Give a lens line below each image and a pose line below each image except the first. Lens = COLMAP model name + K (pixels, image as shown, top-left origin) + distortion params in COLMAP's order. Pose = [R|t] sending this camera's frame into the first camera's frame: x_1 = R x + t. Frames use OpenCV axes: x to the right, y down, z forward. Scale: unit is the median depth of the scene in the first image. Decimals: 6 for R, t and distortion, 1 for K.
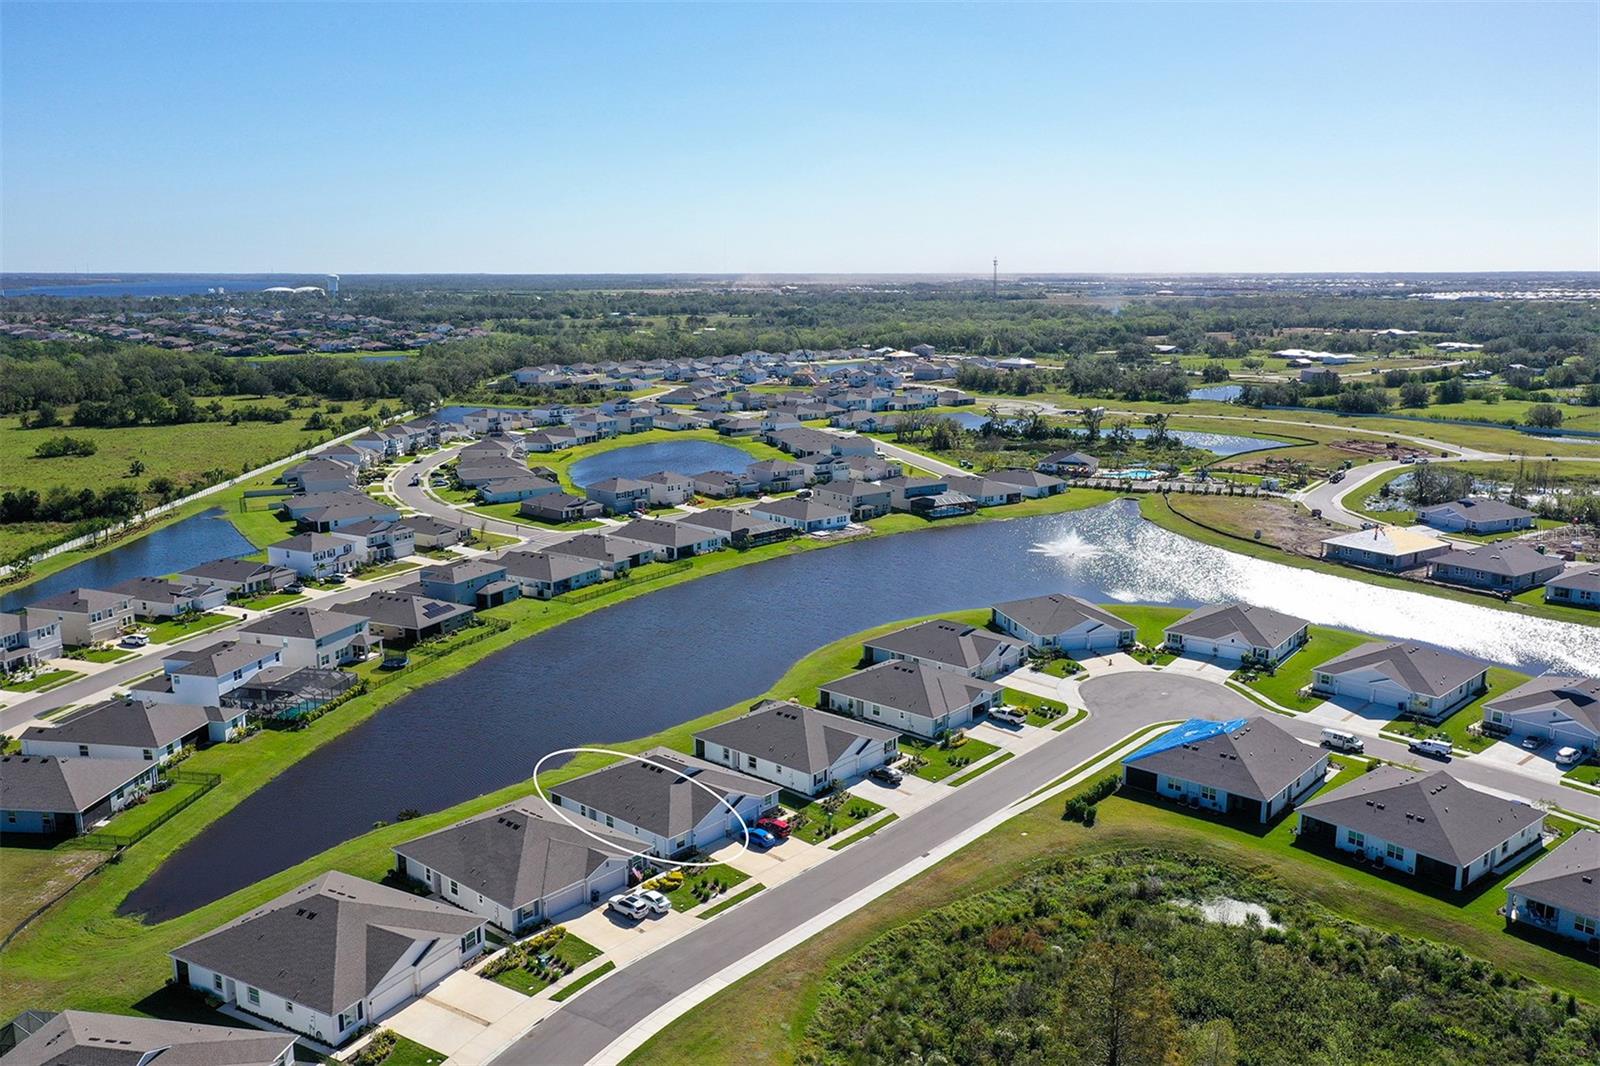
lens RADIAL K [[1277.5, 0, 791.2], [0, 1277.5, 530.3], [0, 0, 1]] dist [0.018767, -0.005829]
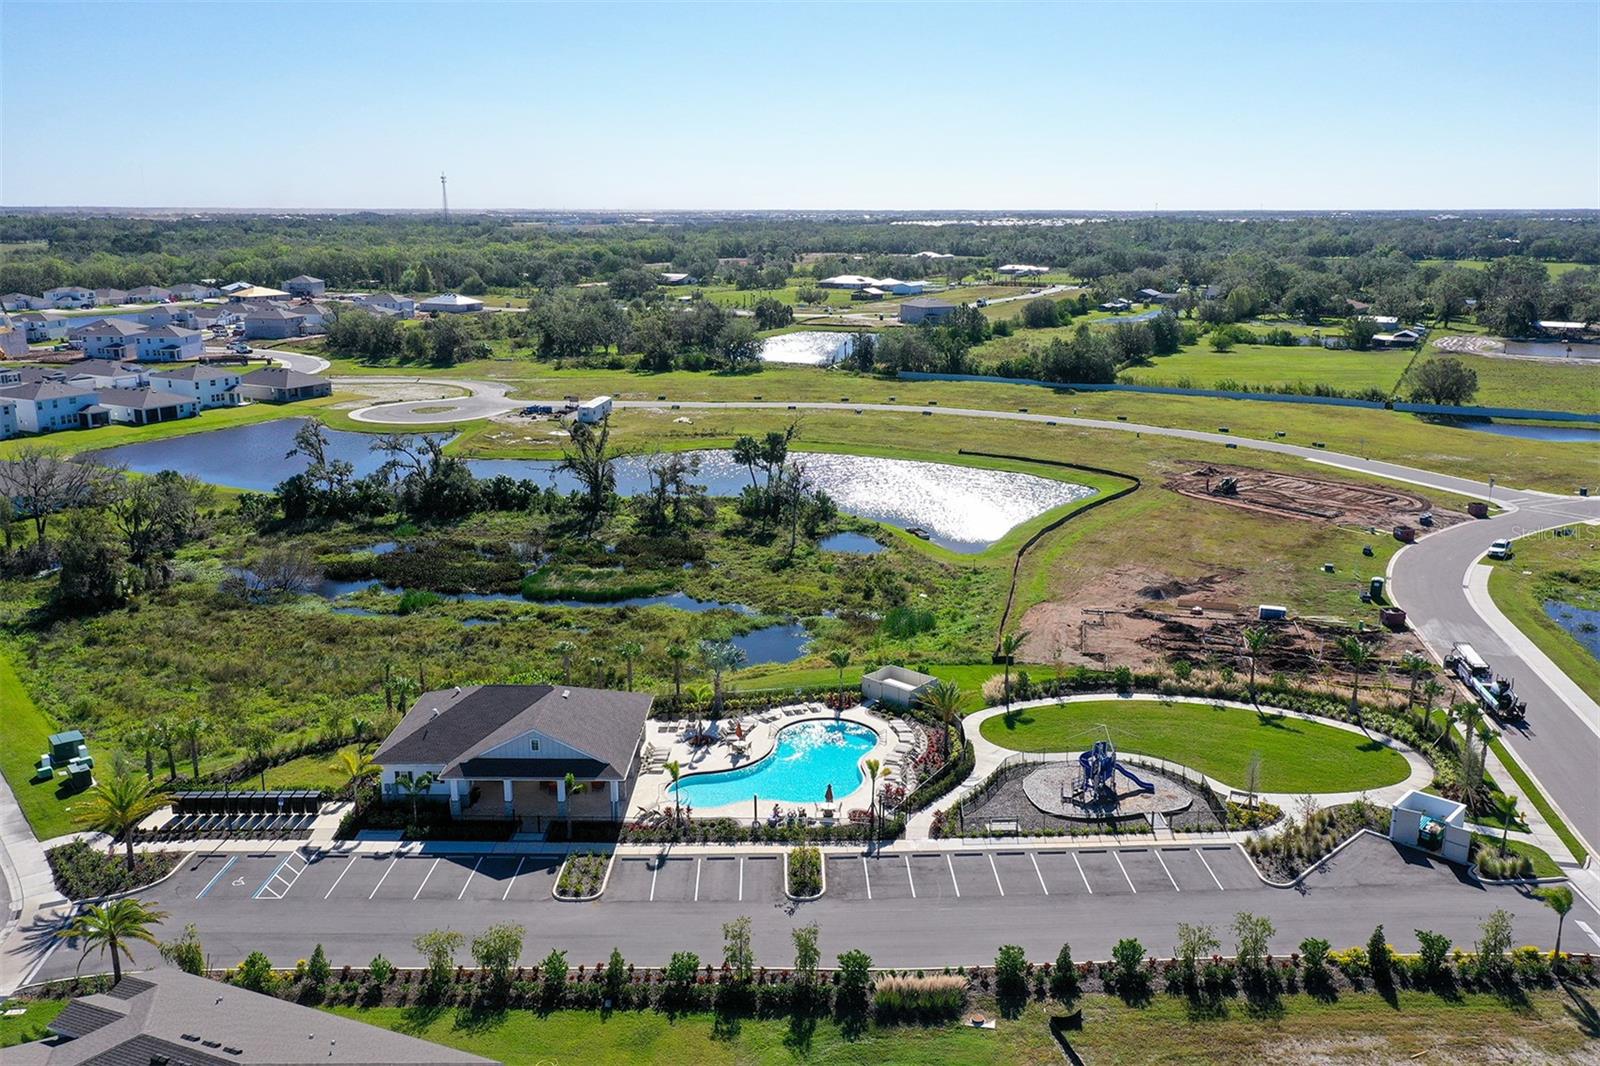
lens RADIAL K [[1277.5, 0, 796.9], [0, 1277.5, 535.3], [0, 0, 1]] dist [0.018767, -0.005829]
pose [[0.920359, -0.093135, 0.379823, 0.095178], [0.074247, 0.995177, 0.064114, -0.052767], [-0.383962, -0.030808, 0.922835, 0.410724]]
